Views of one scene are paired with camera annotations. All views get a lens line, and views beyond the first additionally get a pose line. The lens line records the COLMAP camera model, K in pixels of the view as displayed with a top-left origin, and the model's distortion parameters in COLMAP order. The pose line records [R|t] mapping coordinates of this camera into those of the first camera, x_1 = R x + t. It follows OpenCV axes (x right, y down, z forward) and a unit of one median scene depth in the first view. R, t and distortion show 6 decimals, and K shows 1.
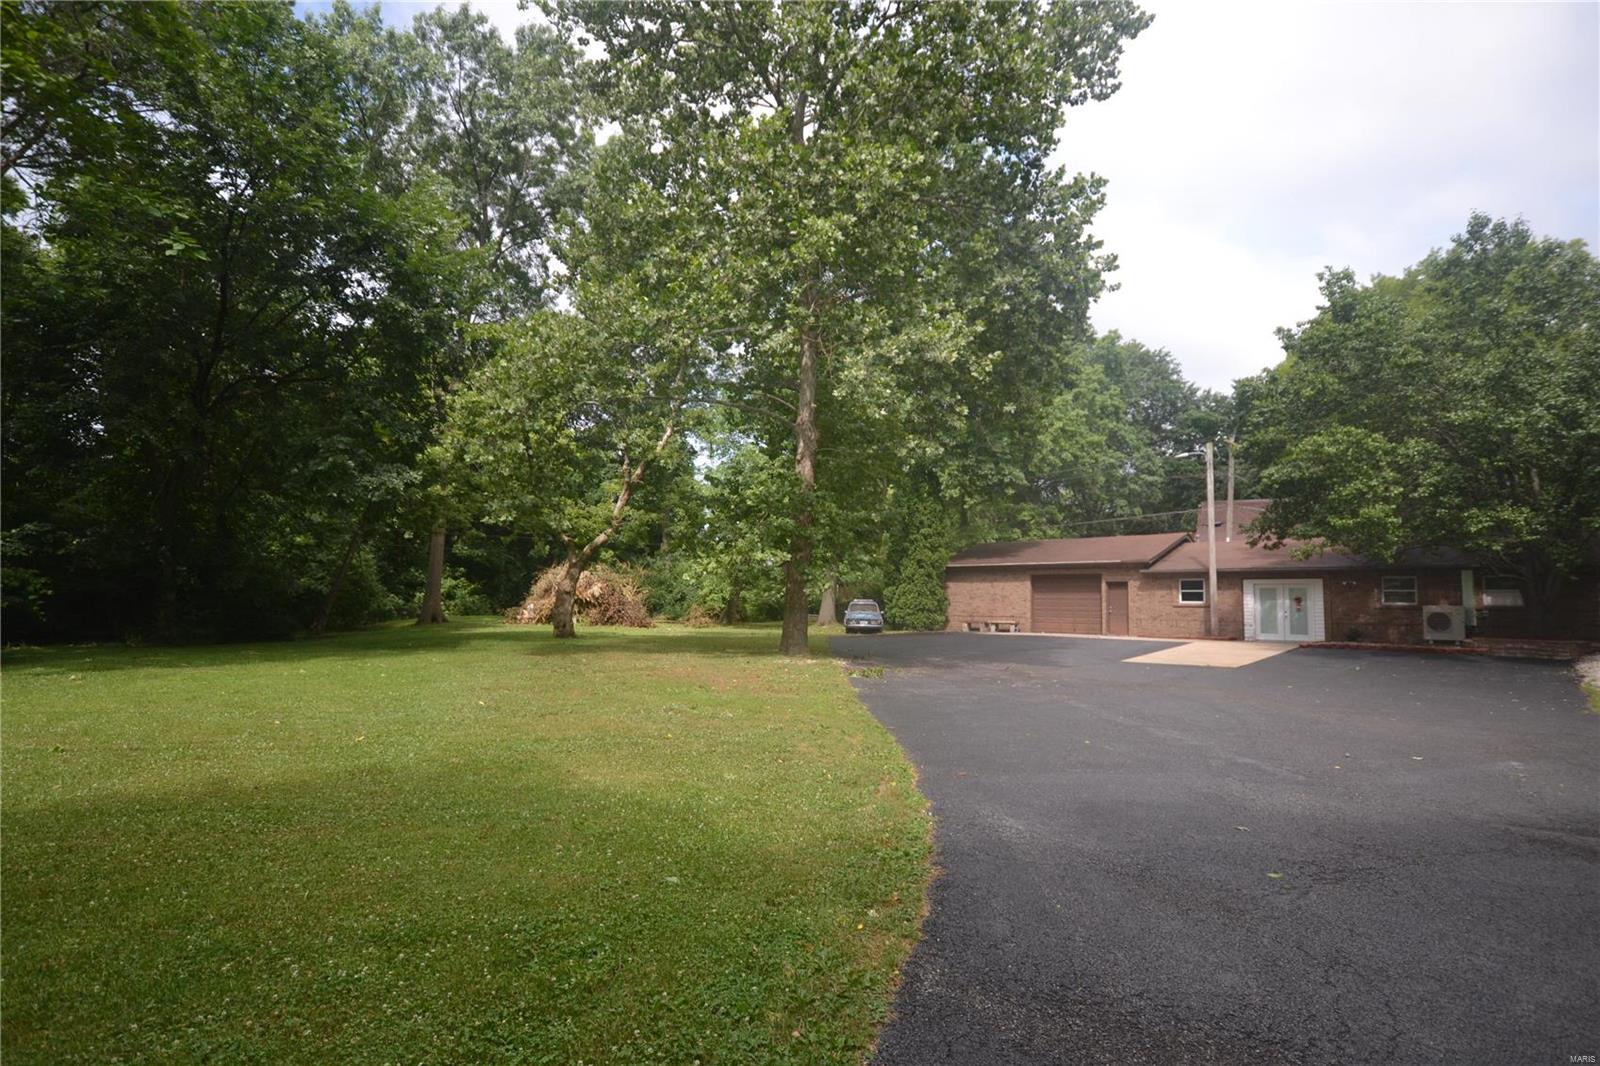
lens RADIAL K [[893.4, 0, 771.2], [0, 893.4, 532.9], [0, 0, 1]] dist [0.060605, -0.009997]
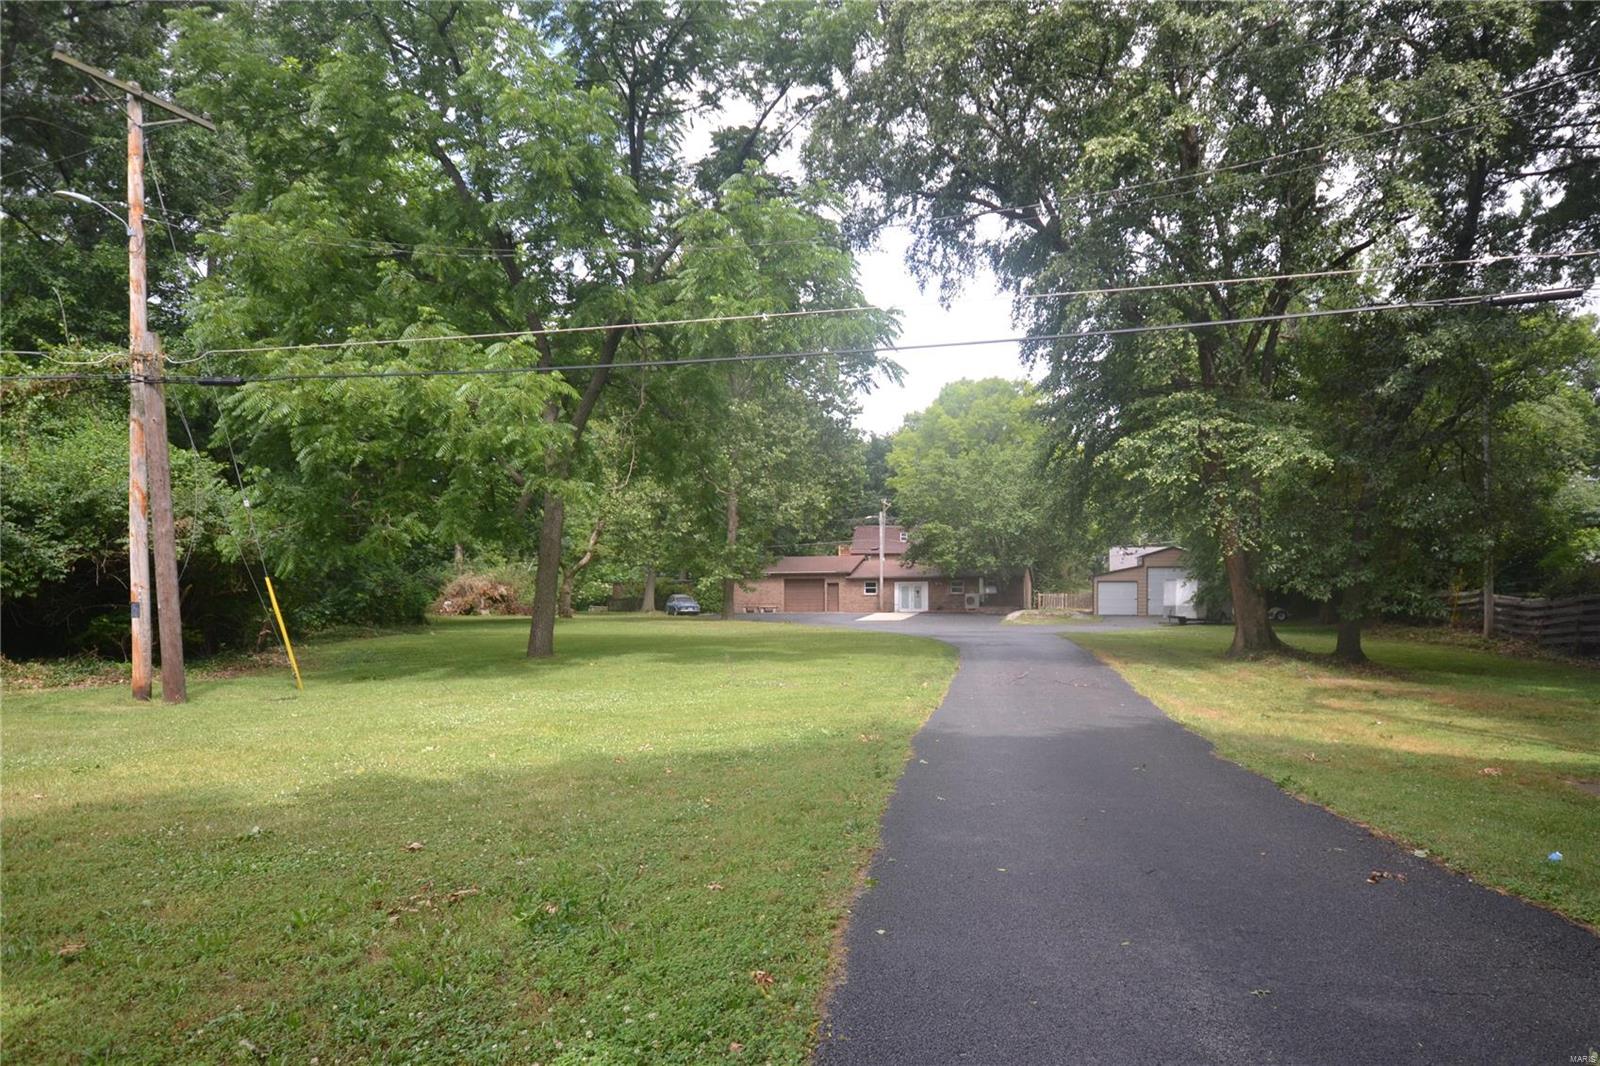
lens RADIAL K [[893.4, 0, 804.7], [0, 893.4, 521.3], [0, 0, 1]] dist [0.060605, -0.009997]
pose [[0.911769, 0.017087, 0.410348, -0.650824], [-0.016084, 0.999853, -0.005897, -0.092288], [-0.410388, -0.001223, 0.911910, -0.988014]]
